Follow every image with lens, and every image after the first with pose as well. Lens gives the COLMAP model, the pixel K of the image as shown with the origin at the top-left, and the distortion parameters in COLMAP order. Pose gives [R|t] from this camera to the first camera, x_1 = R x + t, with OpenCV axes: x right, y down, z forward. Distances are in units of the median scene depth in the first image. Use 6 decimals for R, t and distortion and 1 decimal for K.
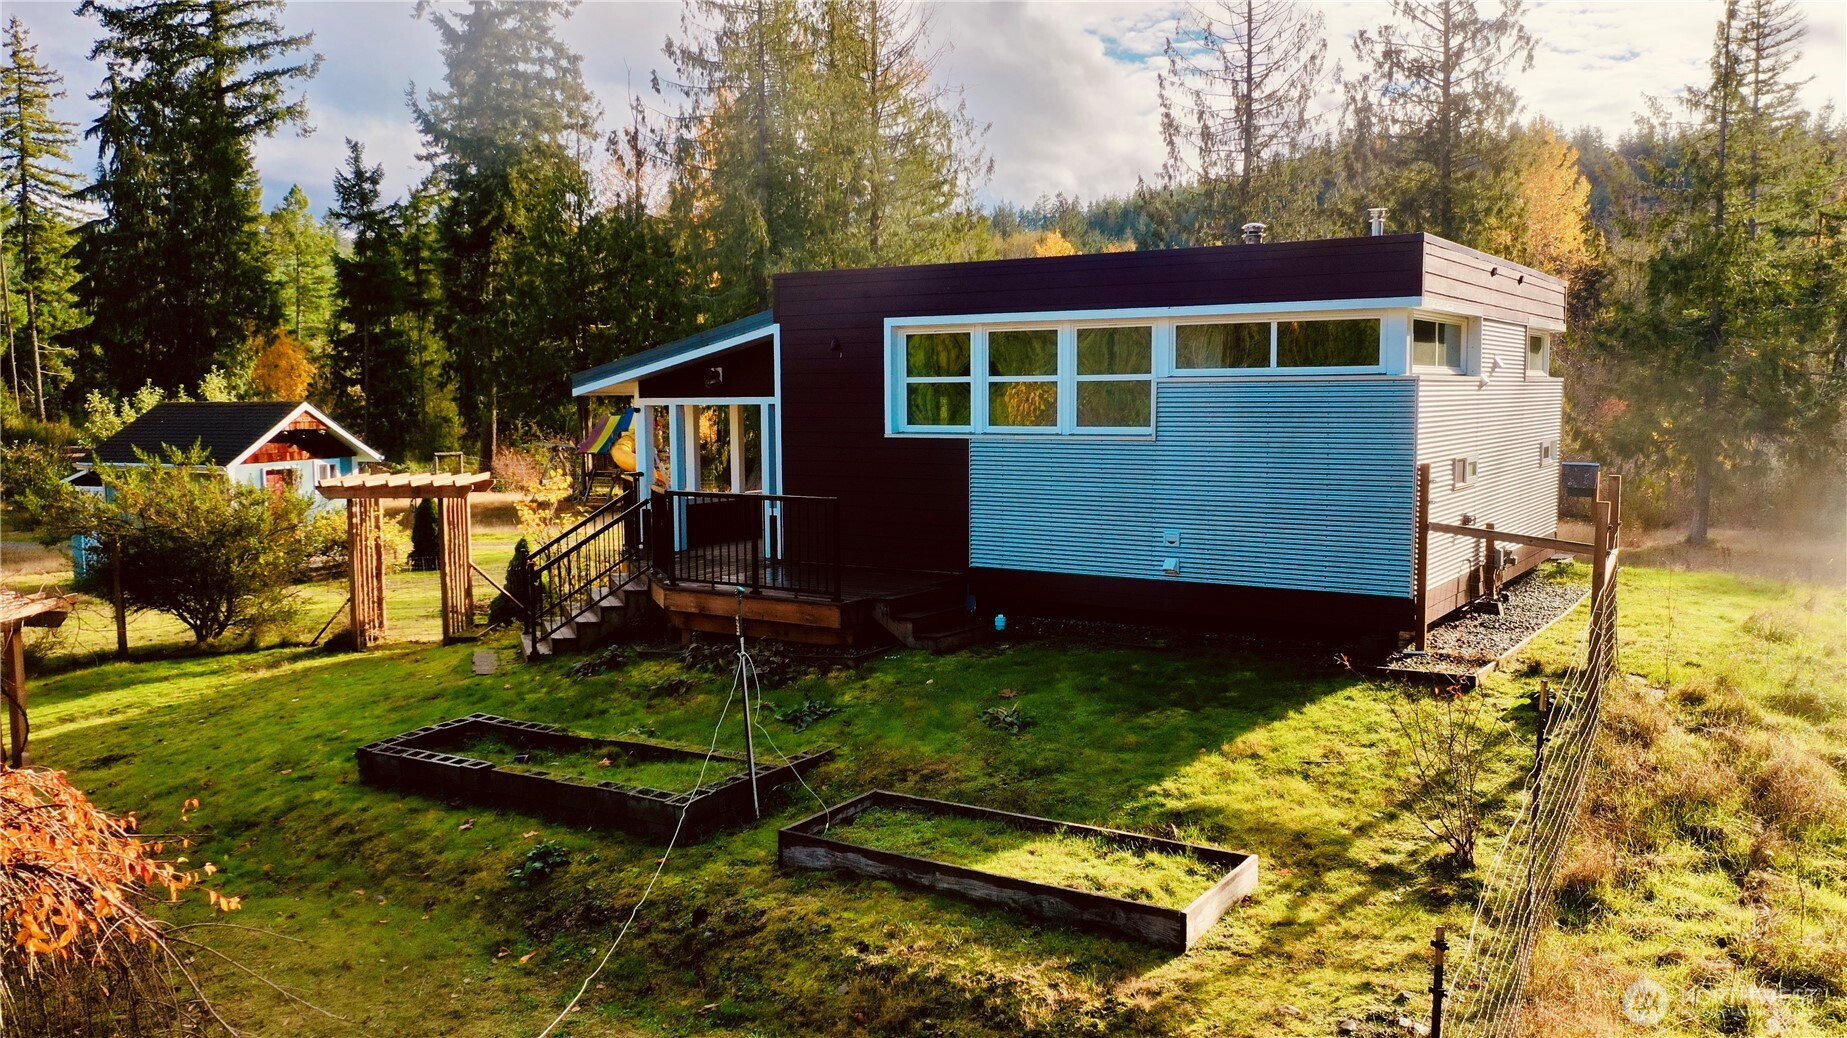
lens RADIAL K [[1456.6, 0, 923.5], [0, 1456.6, 519.0], [0, 0, 1]] dist [-0.010158, 0.005499]
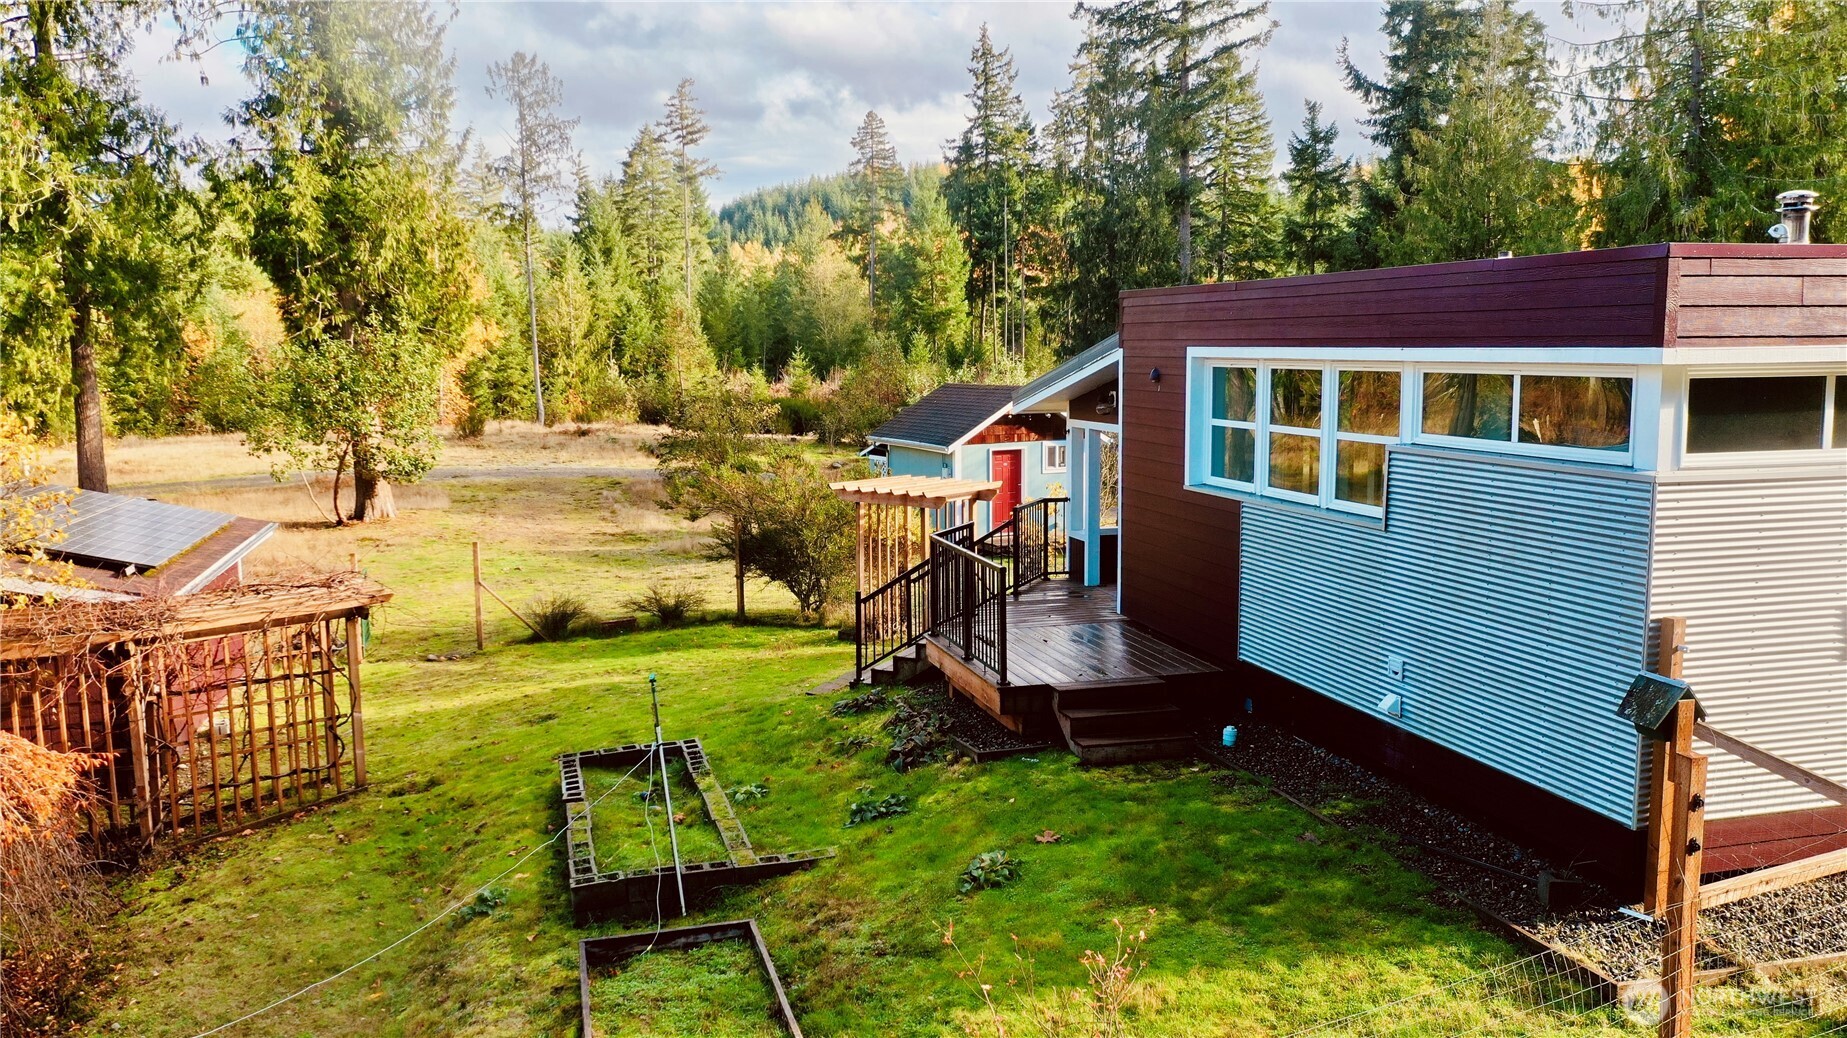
lens RADIAL K [[1456.6, 0, 923.5], [0, 1456.6, 519.0], [0, 0, 1]] dist [-0.010158, 0.005499]
pose [[0.739081, 0.080696, -0.668765, 0.425502], [-0.052291, 0.996676, 0.062474, -0.083394], [0.671584, -0.011203, 0.740844, 0.276467]]
